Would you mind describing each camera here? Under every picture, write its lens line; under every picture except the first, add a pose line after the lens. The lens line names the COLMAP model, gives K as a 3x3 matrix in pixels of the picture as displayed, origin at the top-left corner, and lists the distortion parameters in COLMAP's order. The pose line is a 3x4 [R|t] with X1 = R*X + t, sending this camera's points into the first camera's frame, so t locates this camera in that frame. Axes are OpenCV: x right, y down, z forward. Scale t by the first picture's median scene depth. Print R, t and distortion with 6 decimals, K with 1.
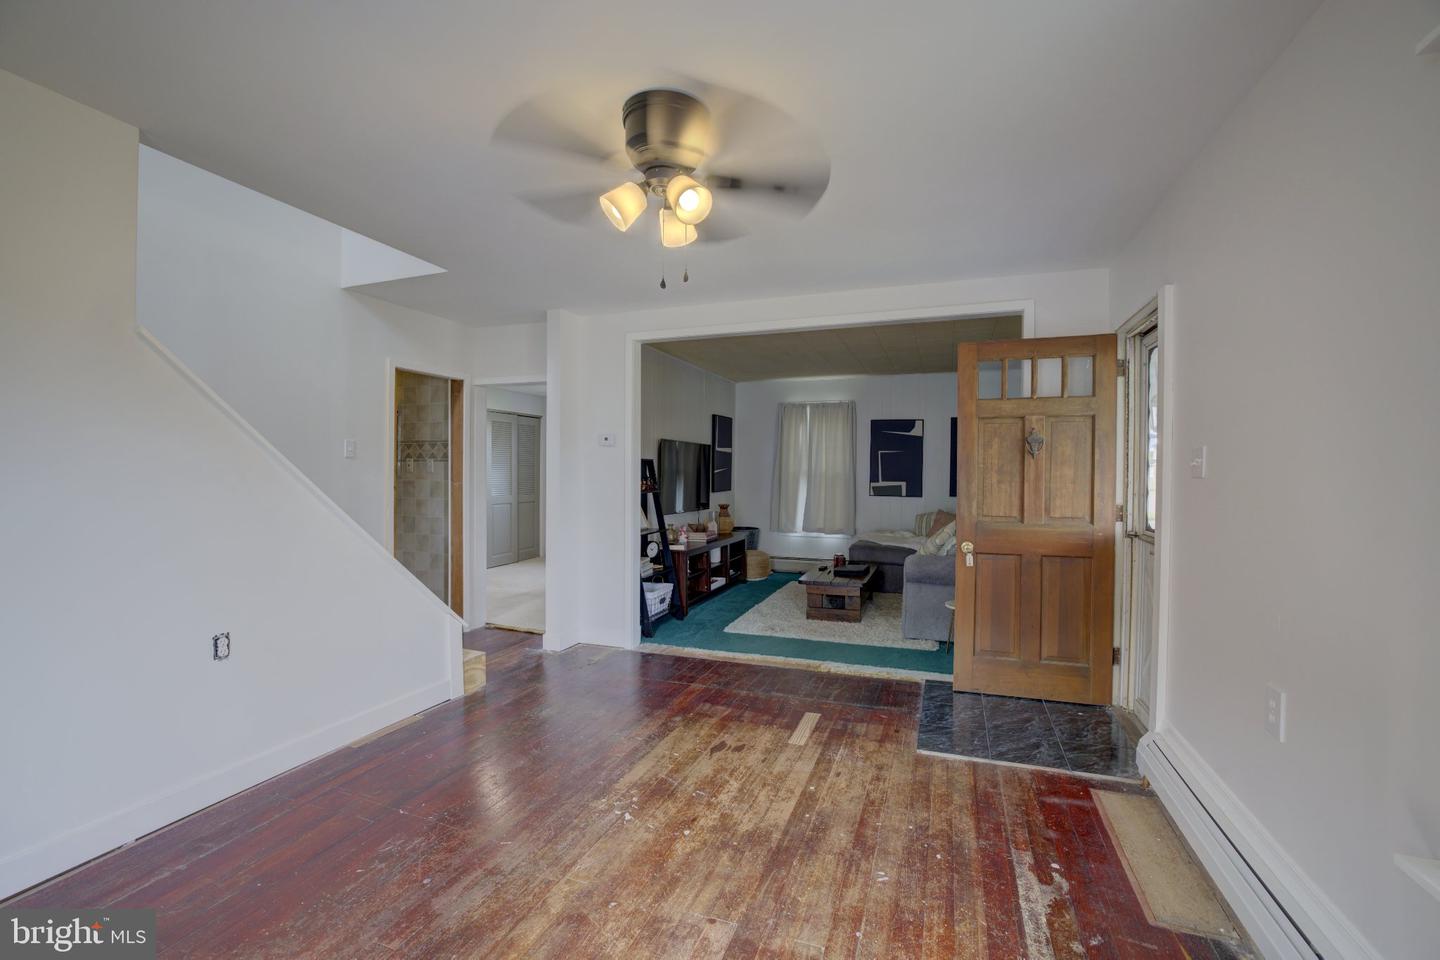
lens RADIAL K [[611.3, 0, 726.3], [0, 611.3, 477.4], [0, 0, 1]] dist [-0.039322, 0.003128]
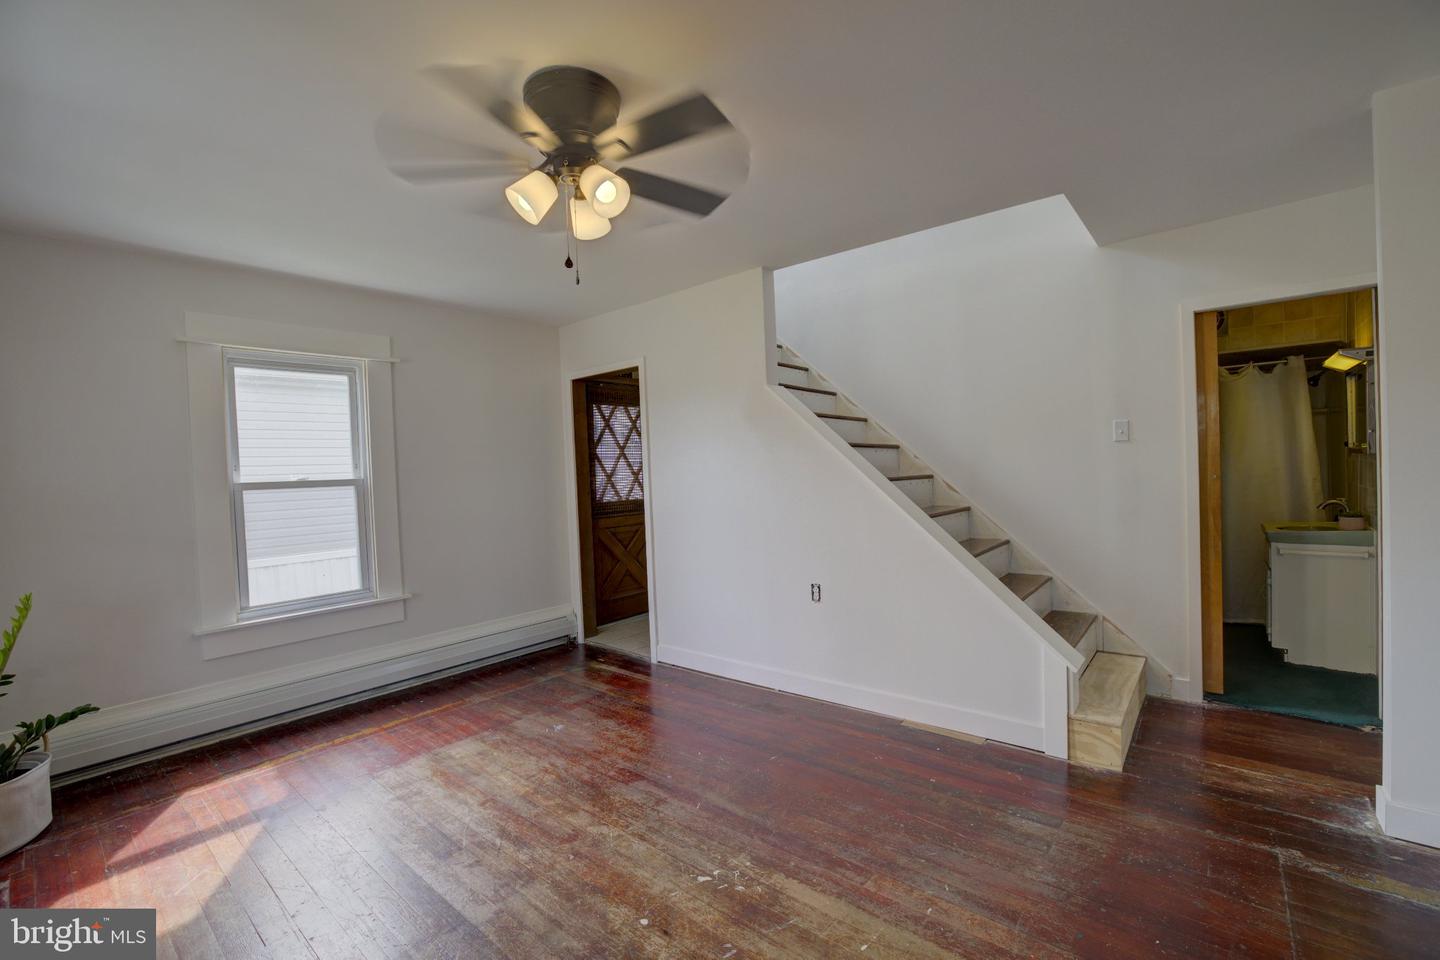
lens RADIAL K [[611.3, 0, 722.2], [0, 611.3, 483.2], [0, 0, 1]] dist [-0.039322, 0.003128]
pose [[-0.336947, 0.028238, -0.941100, 0.403970], [0.028829, 0.999391, 0.019666, -0.008861], [0.941082, -0.020504, -0.337556, 0.872250]]
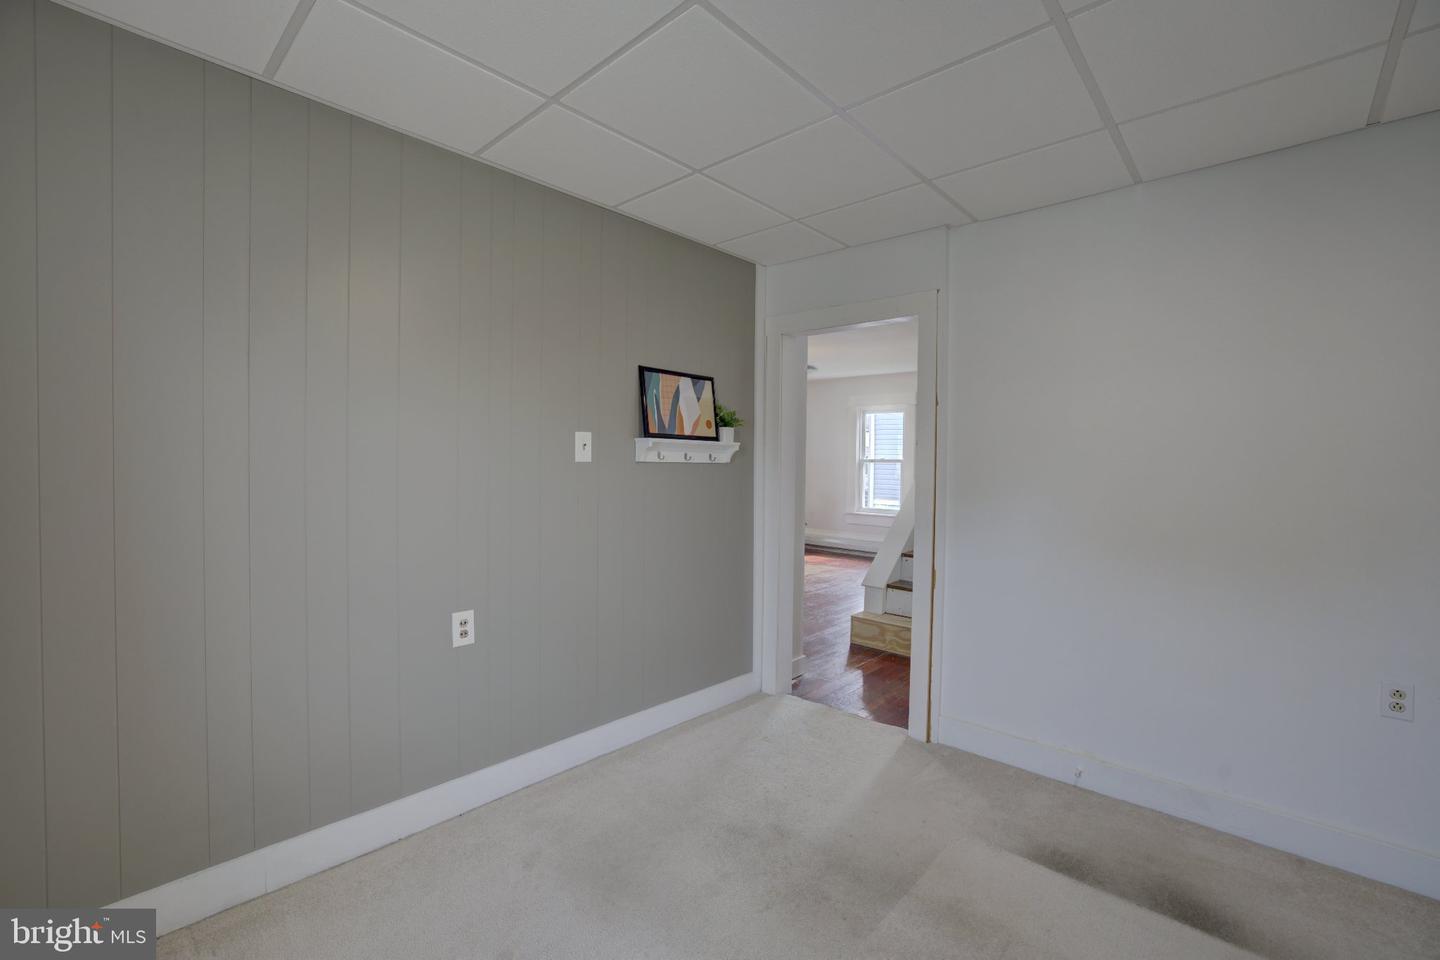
lens RADIAL K [[611.3, 0, 719.9], [0, 611.3, 477.5], [0, 0, 1]] dist [-0.039322, 0.003128]
pose [[-0.922133, -0.024096, 0.386122, -0.081732], [-0.008155, 0.999047, 0.042871, -0.023689], [-0.386787, 0.036384, -0.921451, 1.560770]]
